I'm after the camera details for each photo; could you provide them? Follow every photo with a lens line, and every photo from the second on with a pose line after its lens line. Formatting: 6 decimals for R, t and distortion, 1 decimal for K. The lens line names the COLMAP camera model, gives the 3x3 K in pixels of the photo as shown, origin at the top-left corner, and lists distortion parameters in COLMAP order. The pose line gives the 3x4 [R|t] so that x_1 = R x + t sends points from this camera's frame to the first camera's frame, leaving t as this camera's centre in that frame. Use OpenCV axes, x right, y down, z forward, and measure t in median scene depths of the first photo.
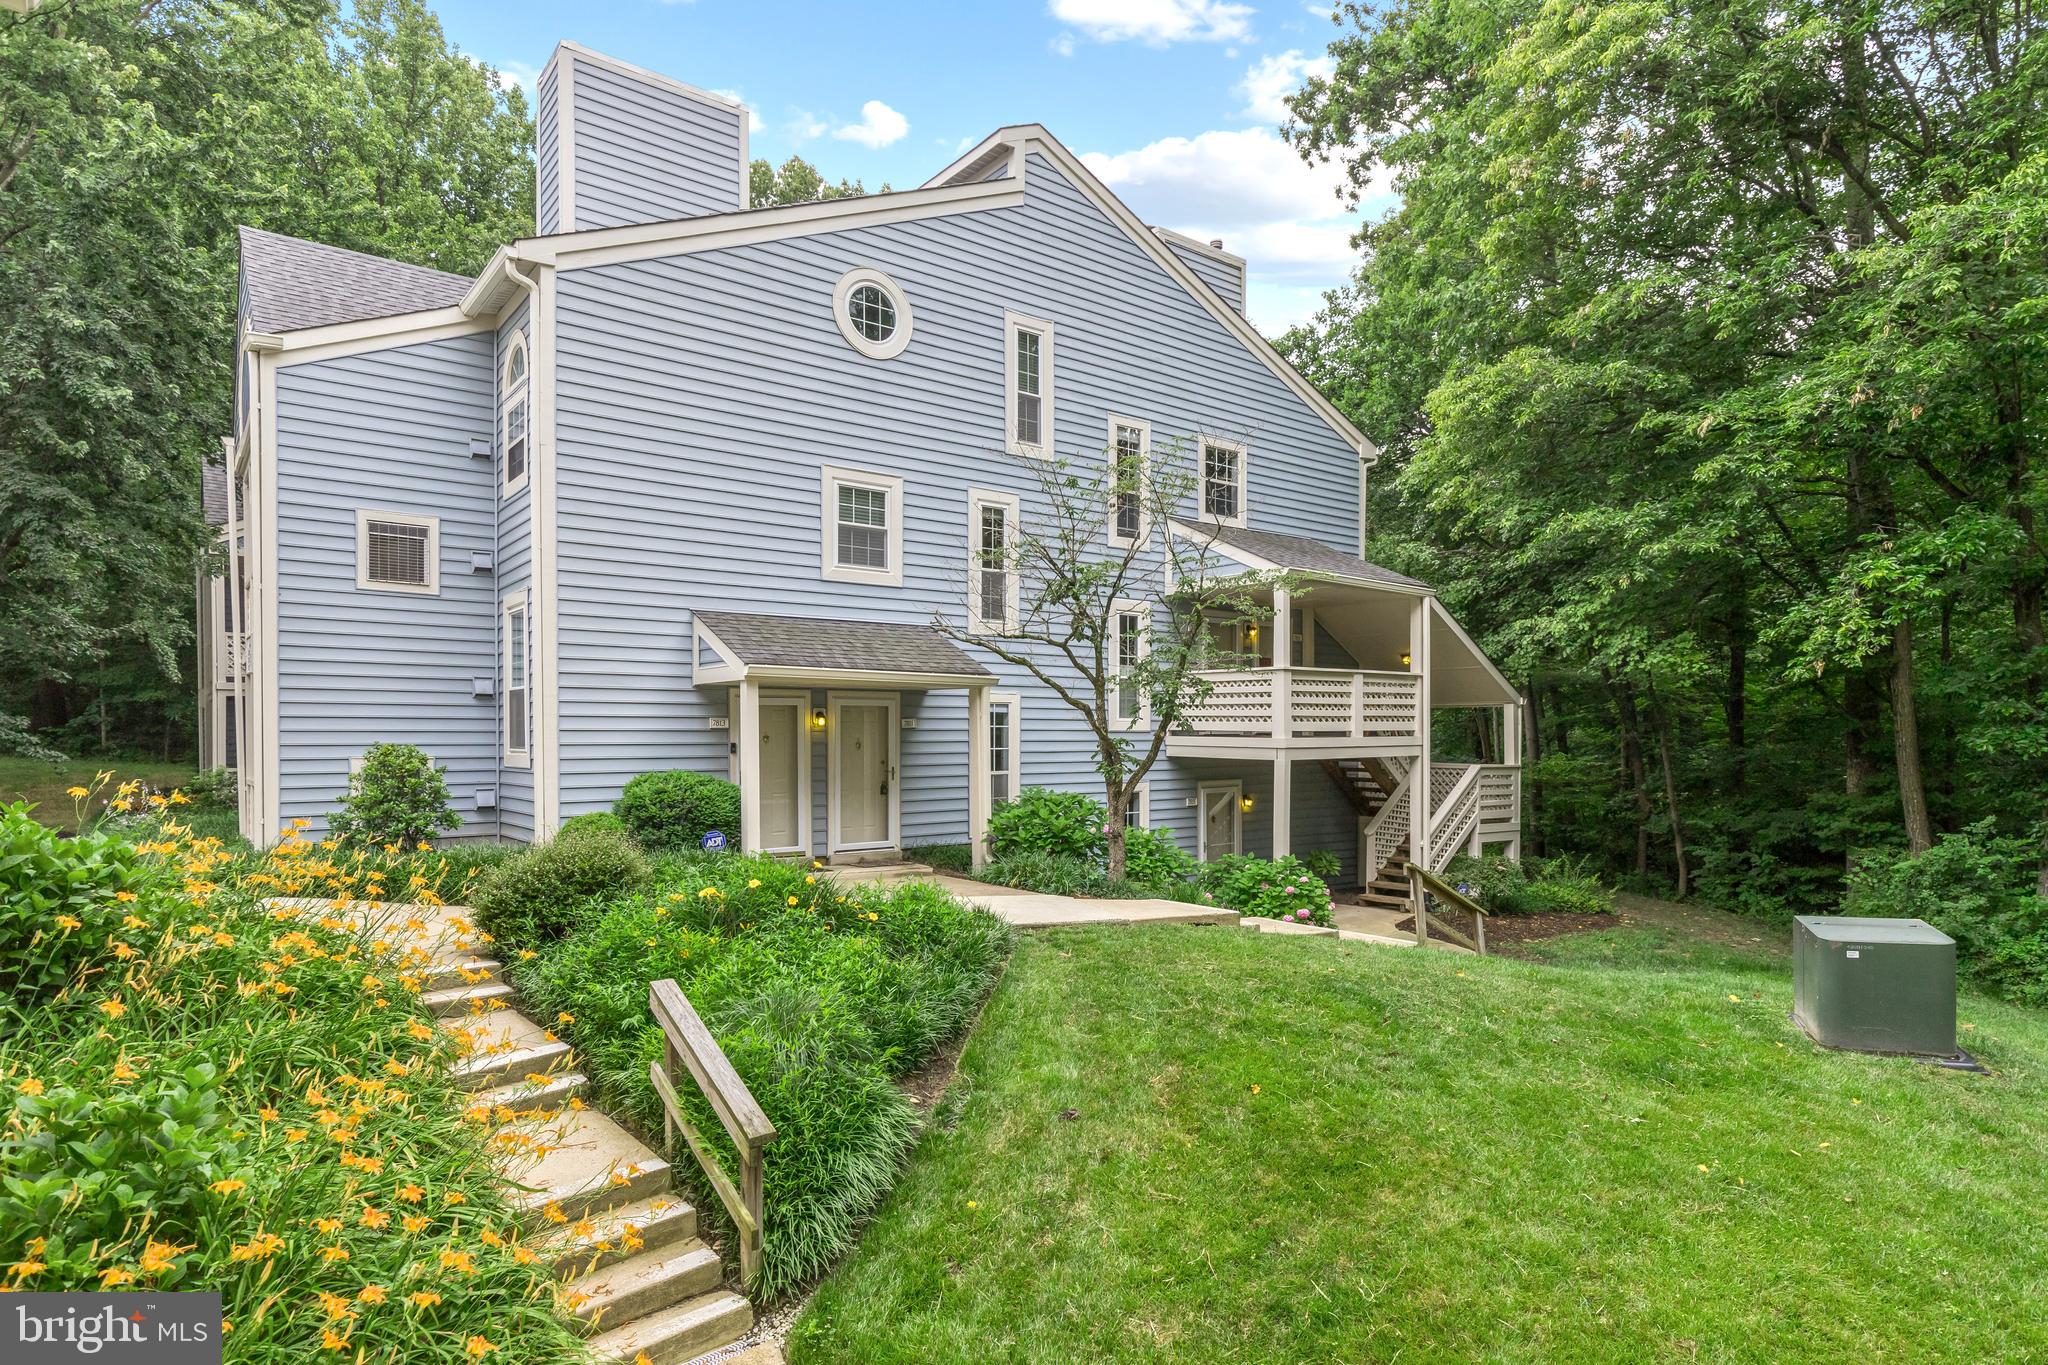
lens RADIAL K [[1146.1, 0, 1046.8], [0, 1146.1, 722.3], [0, 0, 1]] dist [0.005904, 0.000714]
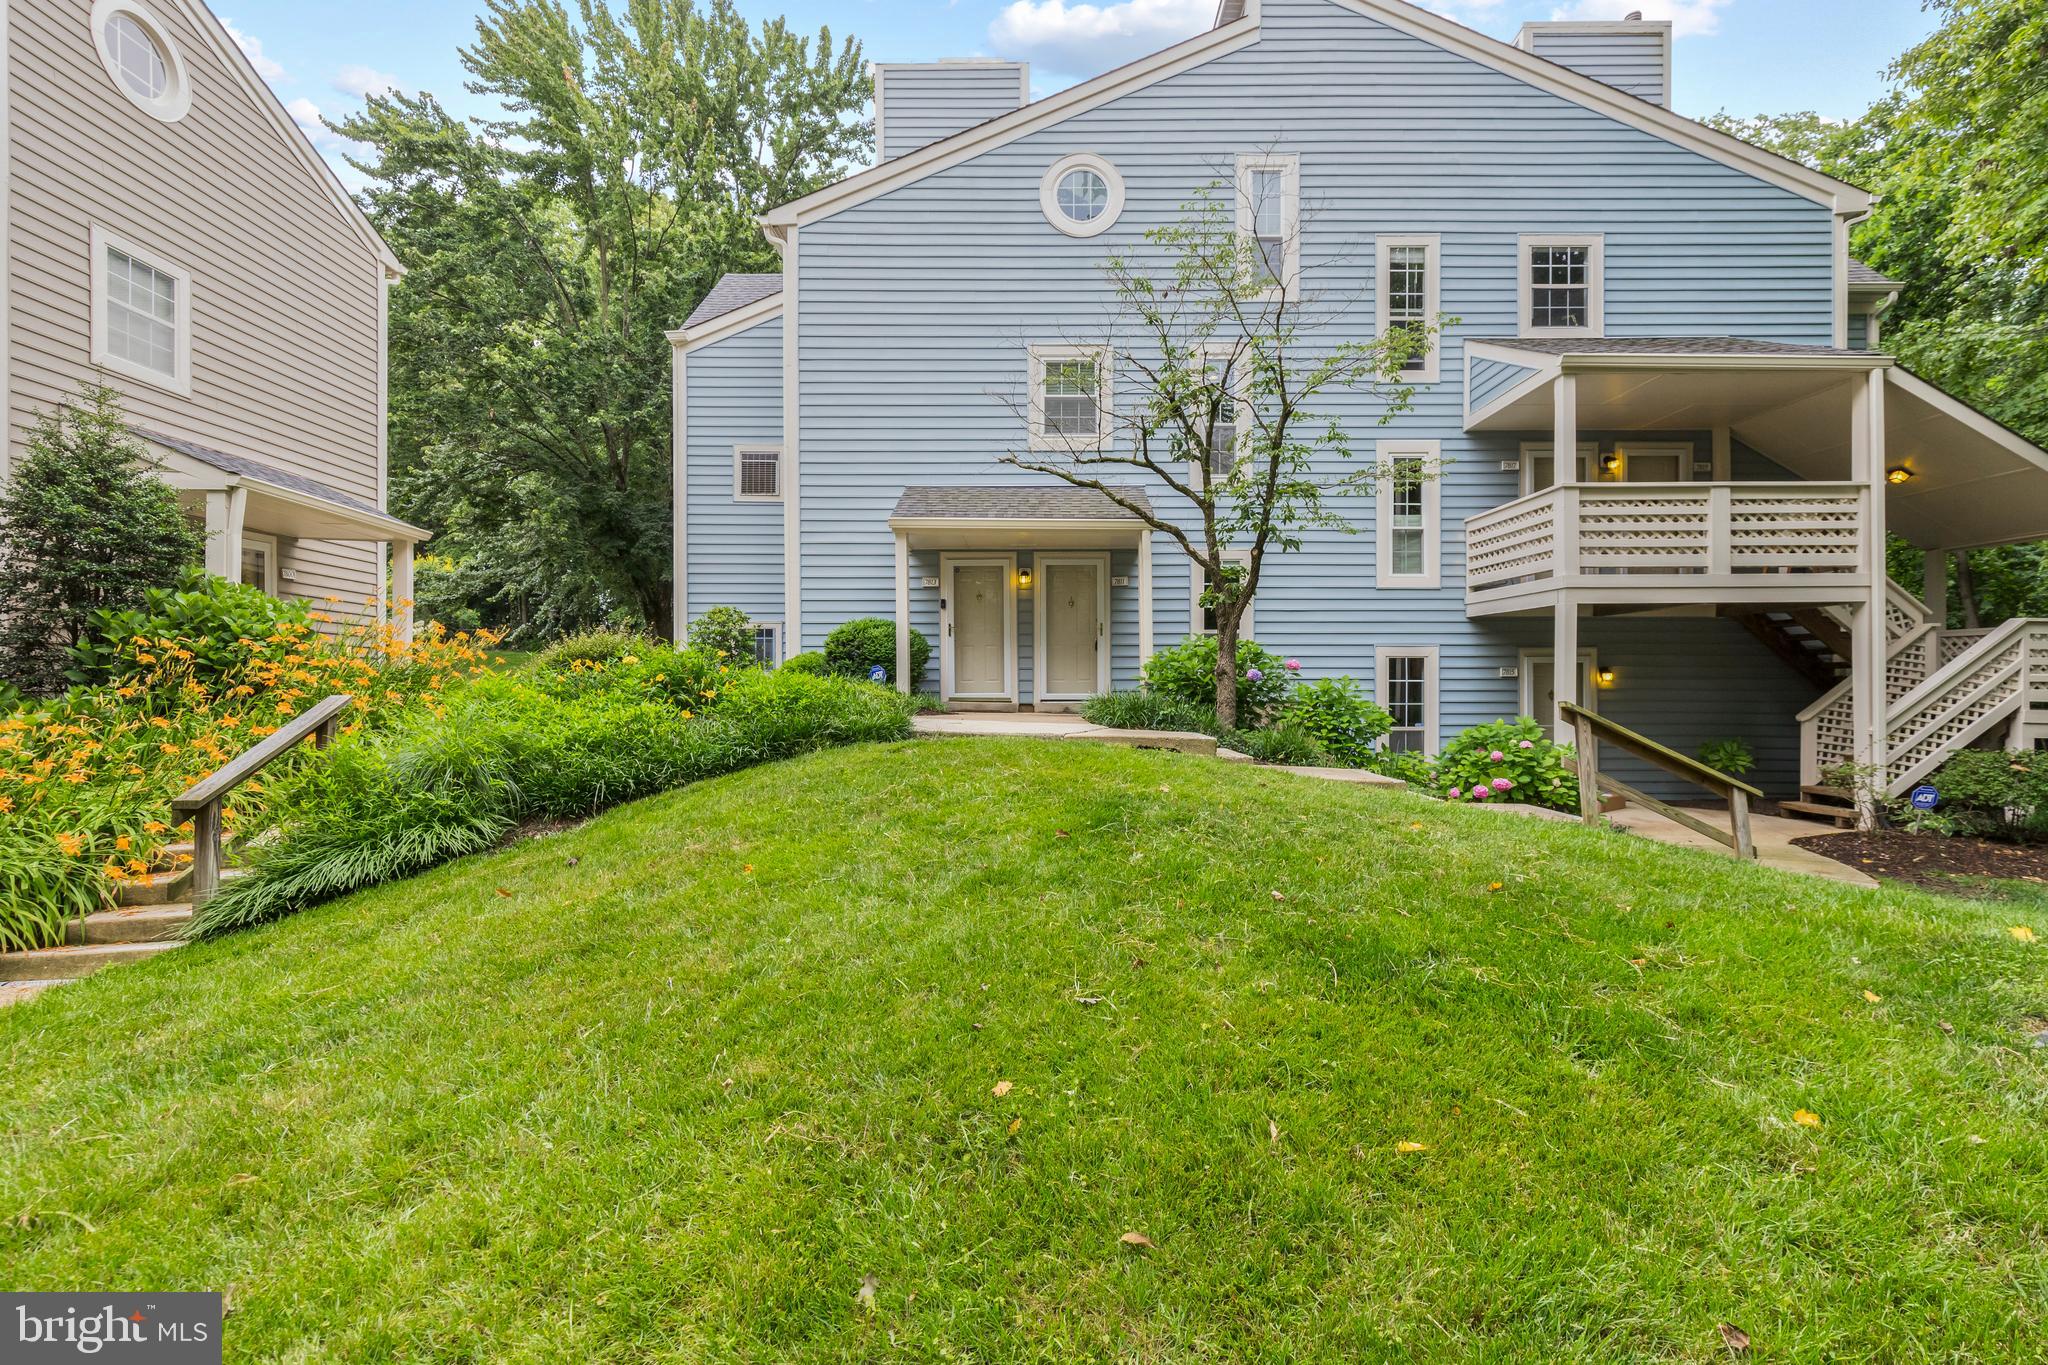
lens RADIAL K [[934.2, 0, 1049.2], [0, 934.2, 673.1], [0, 0, 1]] dist [0.008174, -0.000387]
pose [[0.777869, -0.008828, -0.628365, 0.331471], [0.003895, 0.999950, -0.009227, 0.084228], [0.628415, 0.004730, 0.777864, 0.283414]]
